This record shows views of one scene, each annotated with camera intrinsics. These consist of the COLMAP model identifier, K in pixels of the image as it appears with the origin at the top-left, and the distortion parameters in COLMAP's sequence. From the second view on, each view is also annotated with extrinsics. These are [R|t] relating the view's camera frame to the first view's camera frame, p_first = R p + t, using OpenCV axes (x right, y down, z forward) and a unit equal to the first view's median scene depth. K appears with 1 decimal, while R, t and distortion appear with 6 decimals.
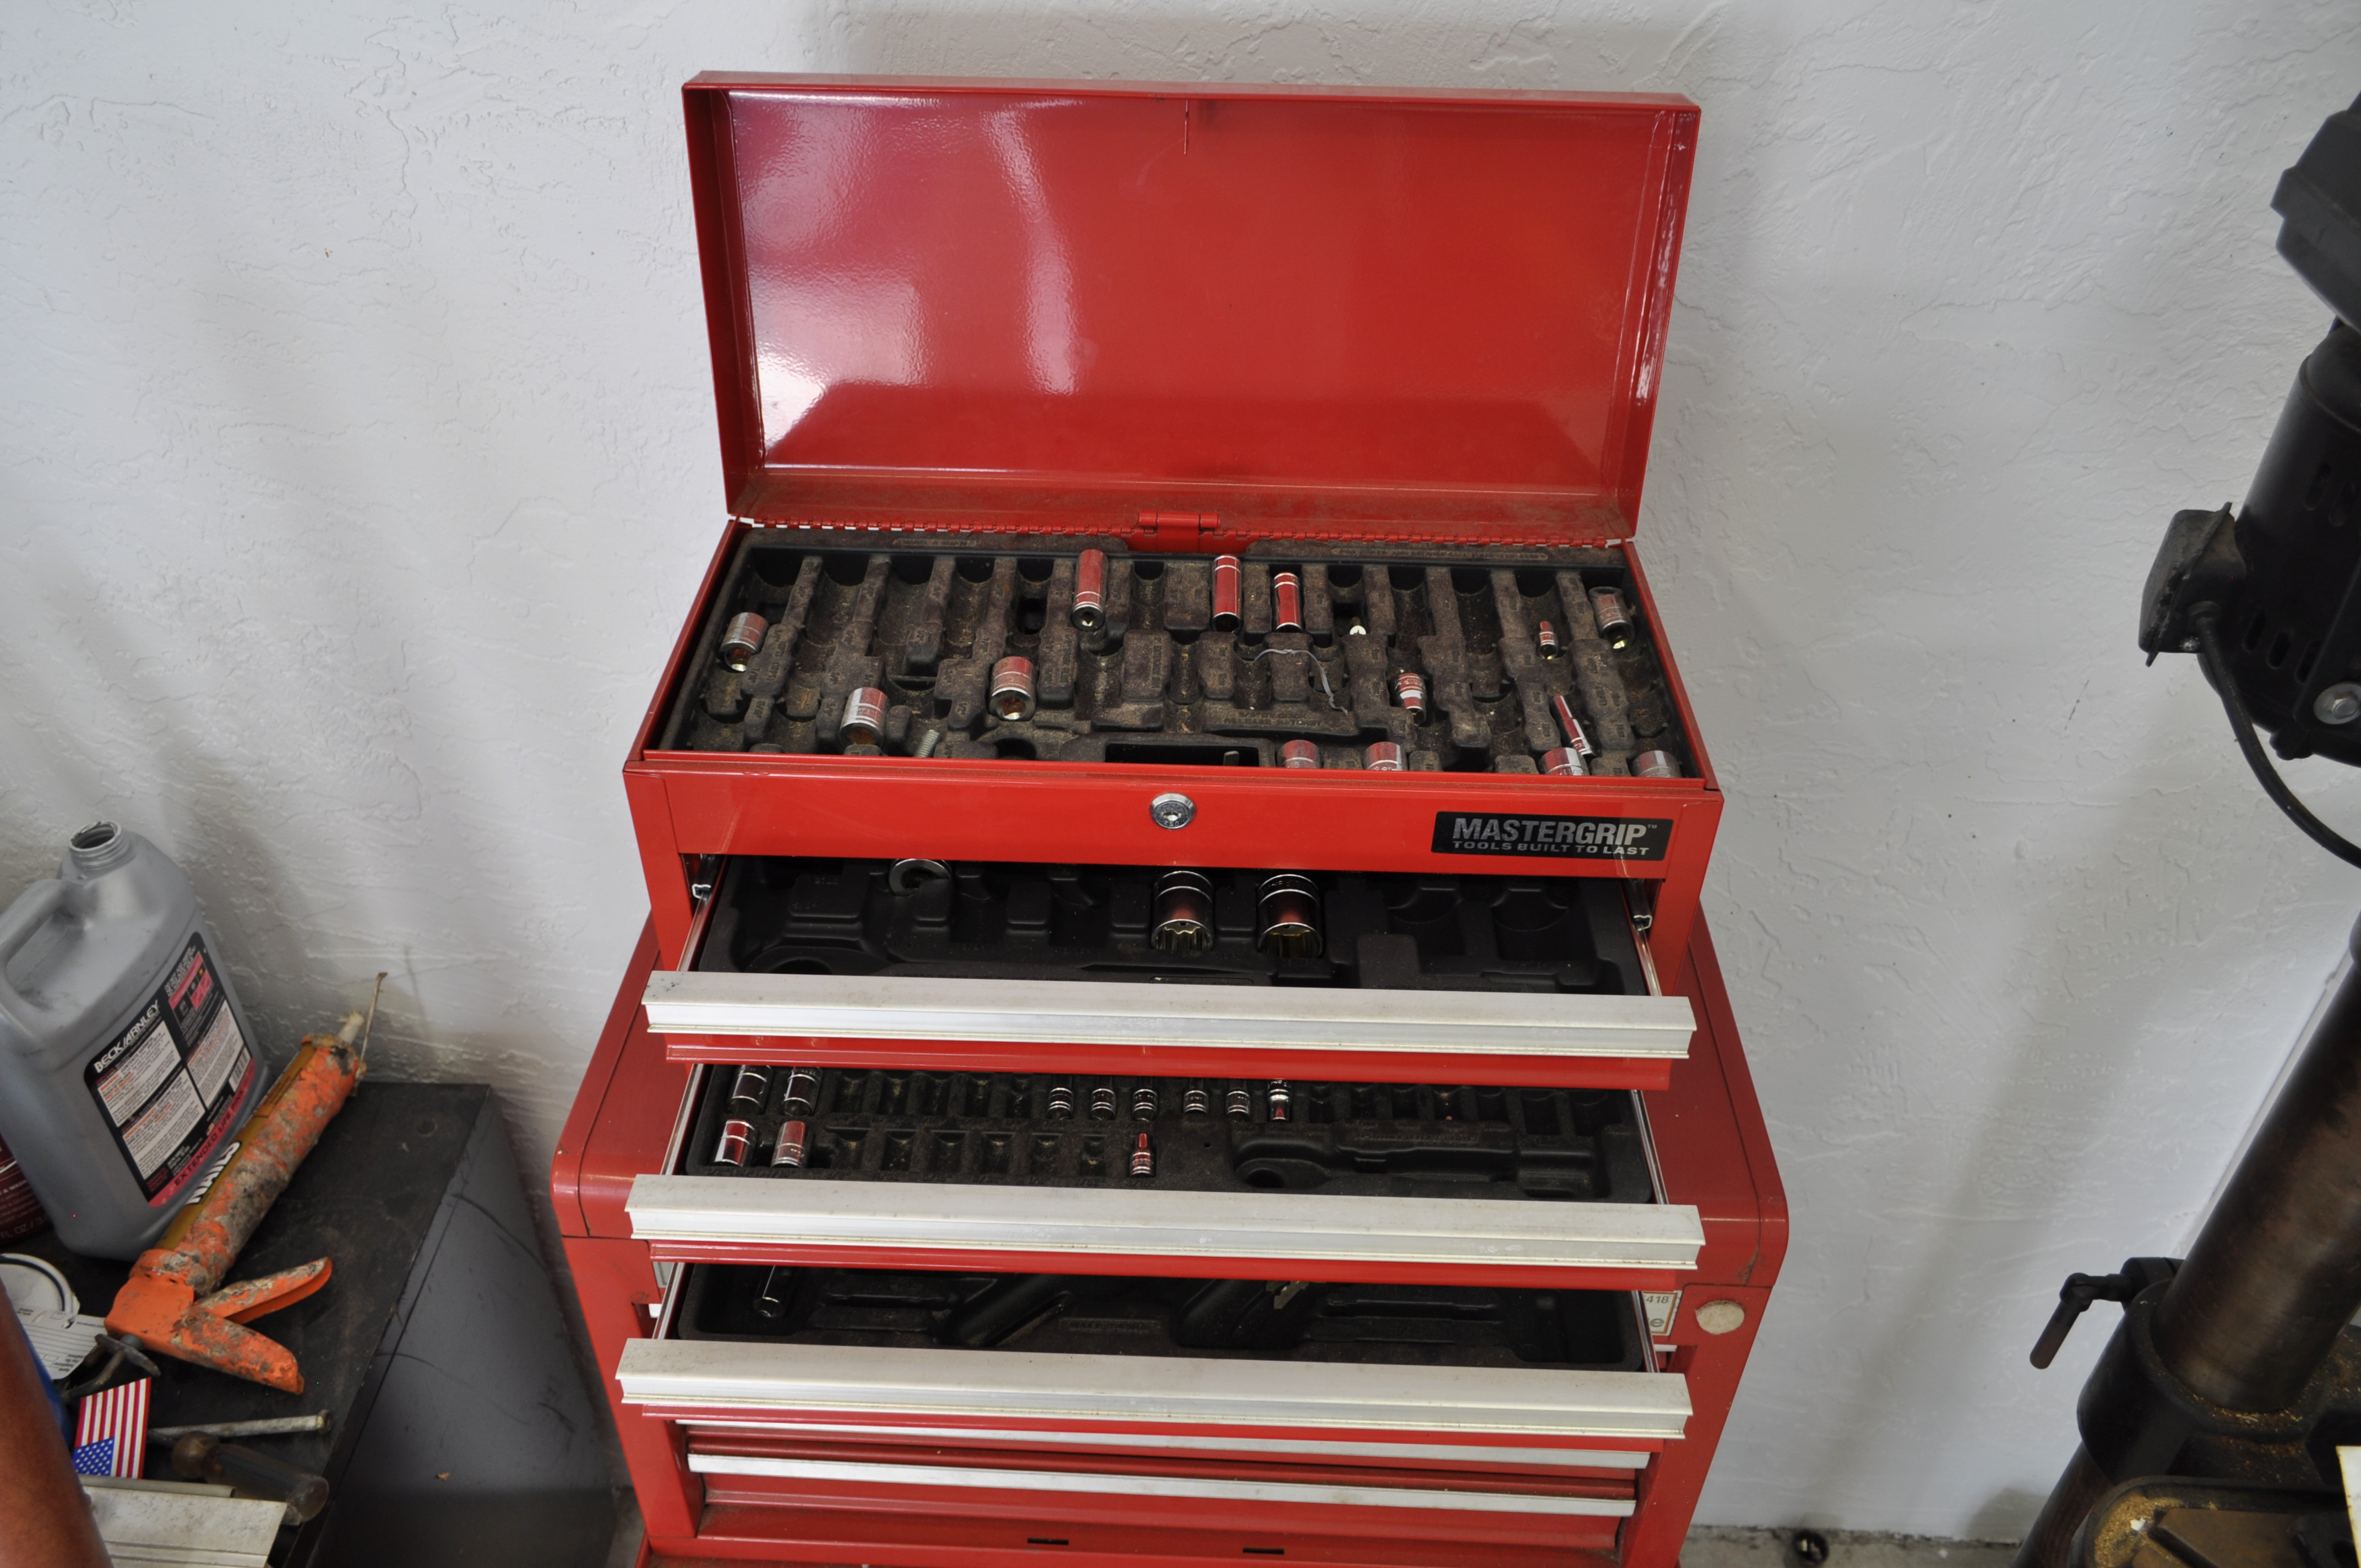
lens RADIAL K [[1850.4, 0, 1215.6], [0, 1850.4, 764.6], [0, 0, 1]] dist [-0.016194, 0.002557]
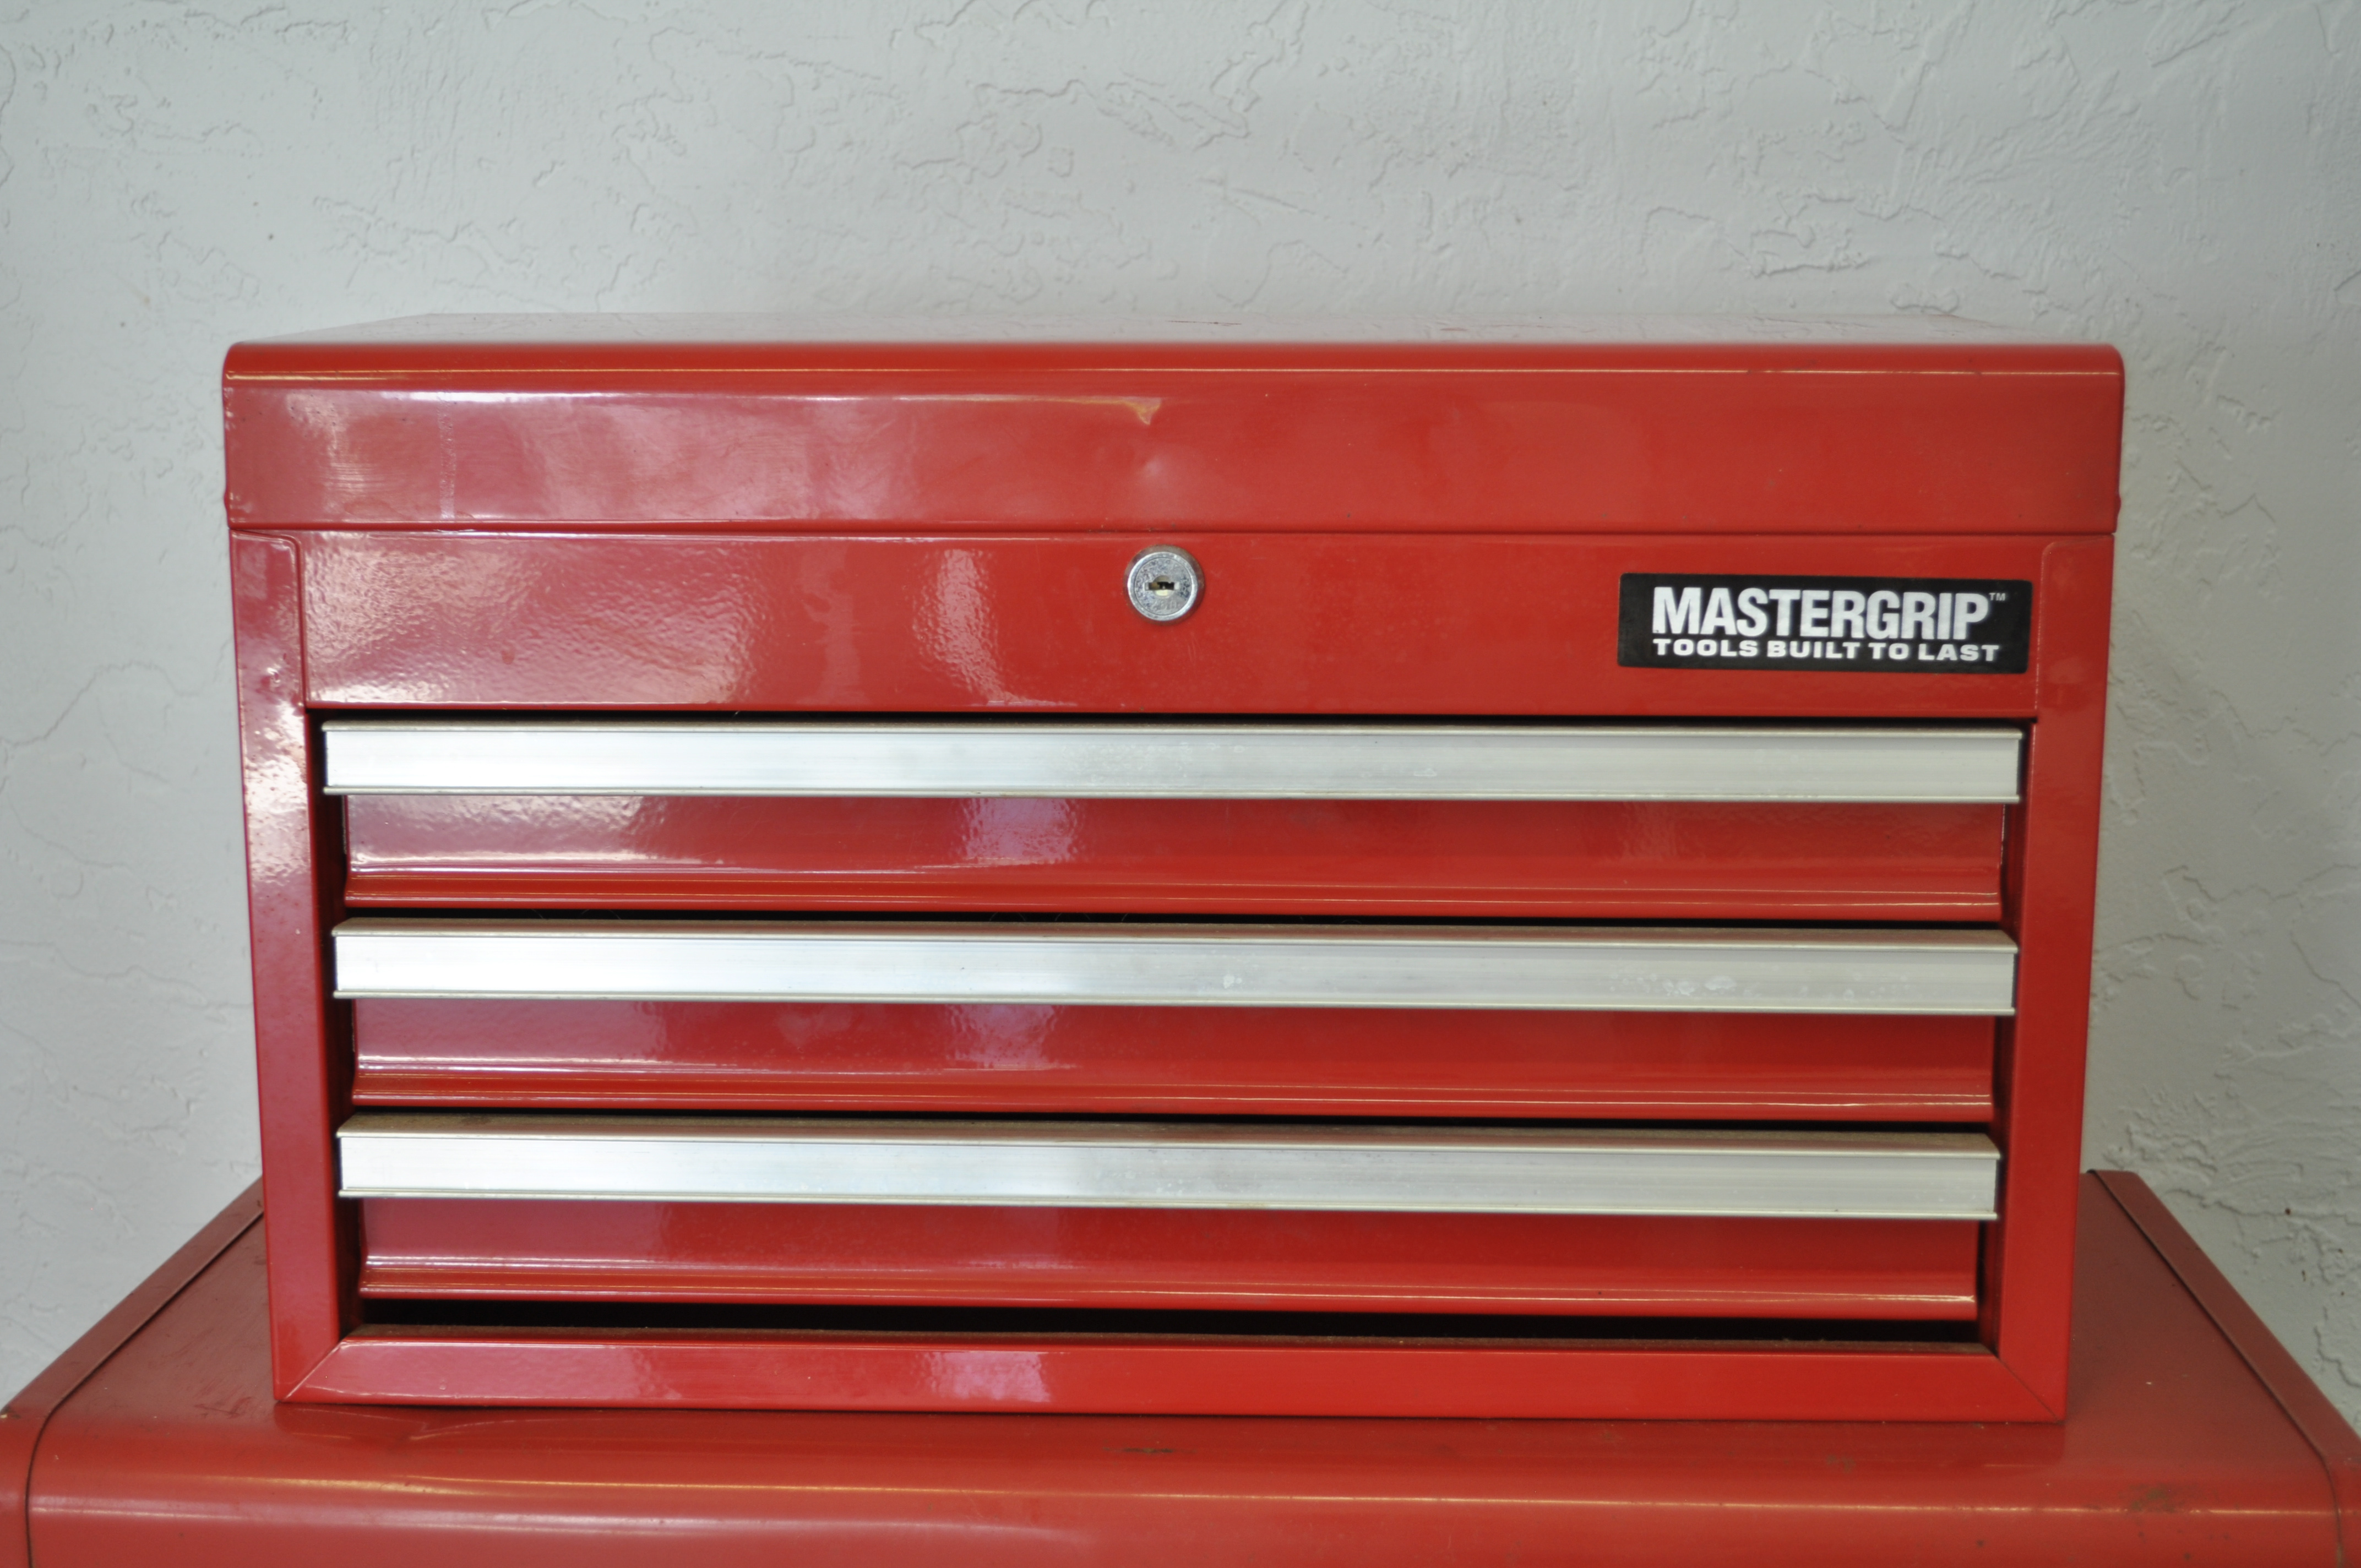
lens RADIAL K [[3243.1, 0, 1244.6], [0, 3243.1, 749.9], [0, 0, 1]] dist [-0.017891, 0.000000]
pose [[0.999596, -0.025991, -0.011459, 0.012165], [0.017513, 0.881547, -0.471771, 0.543438], [0.022363, 0.471380, 0.881647, 0.128019]]
